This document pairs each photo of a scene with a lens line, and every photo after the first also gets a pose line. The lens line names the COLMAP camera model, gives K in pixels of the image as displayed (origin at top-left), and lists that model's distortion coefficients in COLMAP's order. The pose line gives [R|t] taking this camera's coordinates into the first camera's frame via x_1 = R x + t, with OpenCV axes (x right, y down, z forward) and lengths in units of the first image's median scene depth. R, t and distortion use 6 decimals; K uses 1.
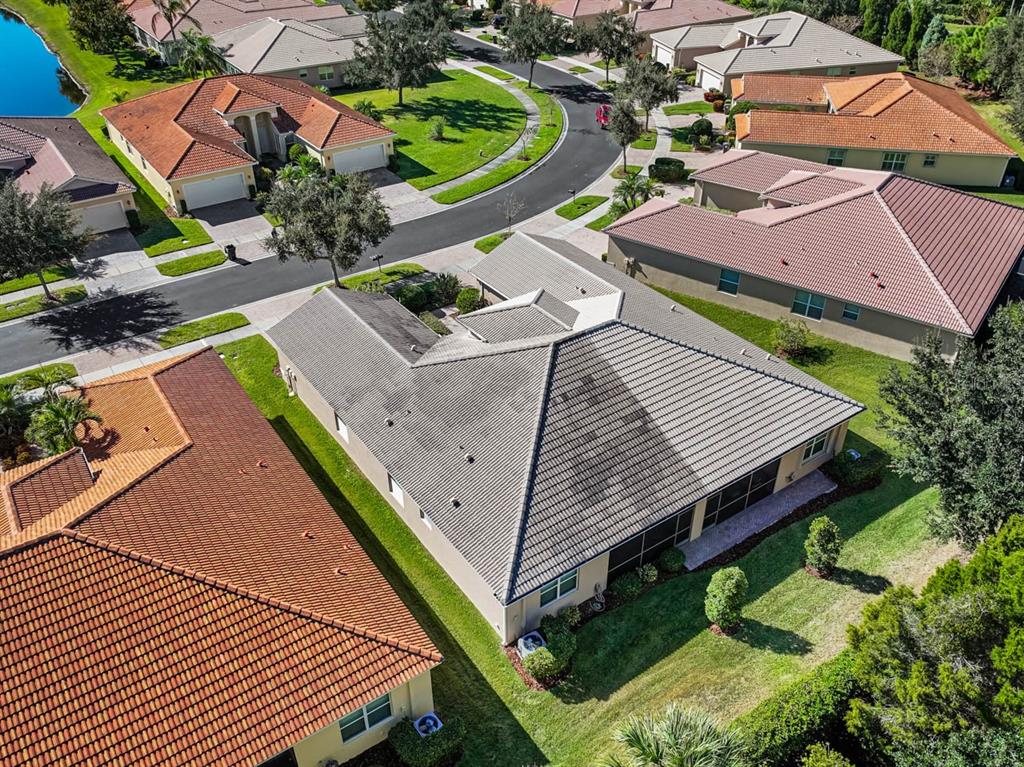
lens RADIAL K [[826.4, 0, 509.6], [0, 826.4, 383.3], [0, 0, 1]] dist [0.003982, 0.000386]
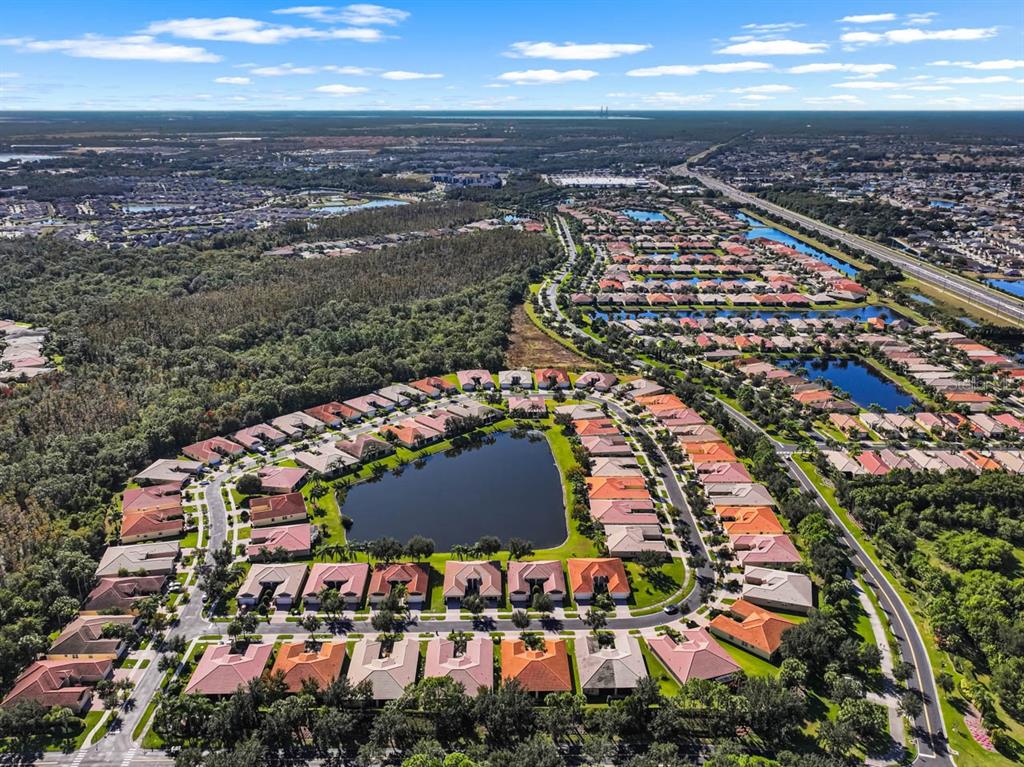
lens RADIAL K [[826.4, 0, 509.6], [0, 826.4, 383.3], [0, 0, 1]] dist [0.003982, 0.000386]
pose [[0.833987, 0.178605, -0.522078, 1.557381], [-0.309745, 0.934561, -0.175081, -0.448198], [0.456643, 0.307726, 0.834734, -3.525529]]
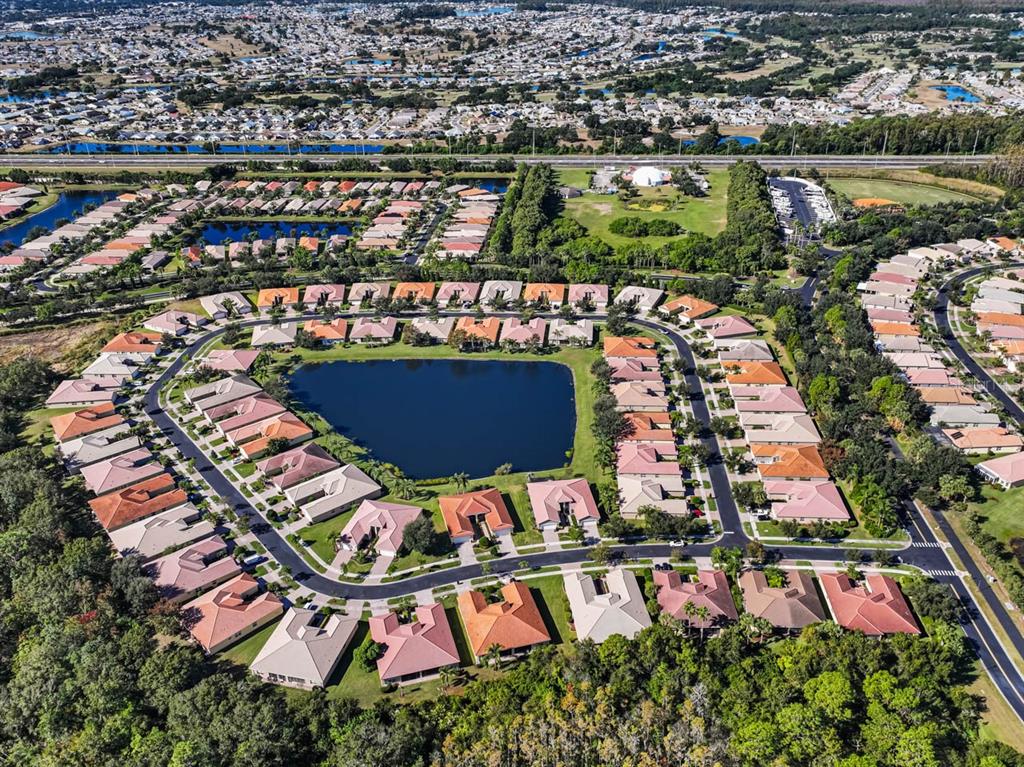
lens RADIAL K [[826.4, 0, 509.6], [0, 826.4, 383.3], [0, 0, 1]] dist [0.003982, 0.000386]
pose [[0.626052, -0.369222, 0.686829, -5.383690], [0.453399, 0.888963, 0.064607, -0.977782], [-0.634420, 0.270960, 0.723942, -2.584897]]
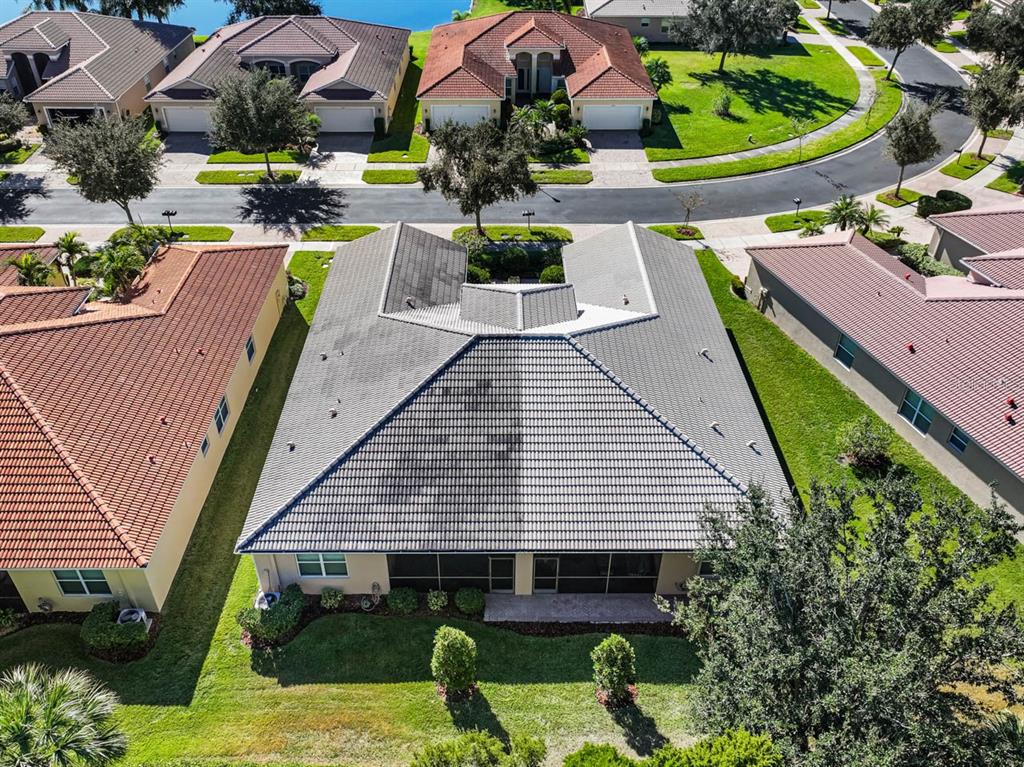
lens RADIAL K [[826.4, 0, 509.6], [0, 826.4, 383.3], [0, 0, 1]] dist [0.003982, 0.000386]
pose [[0.823986, 0.345403, -0.449159, 0.320595], [-0.321950, 0.937721, 0.130486, -0.080803], [0.466256, 0.037088, 0.883872, 0.123031]]
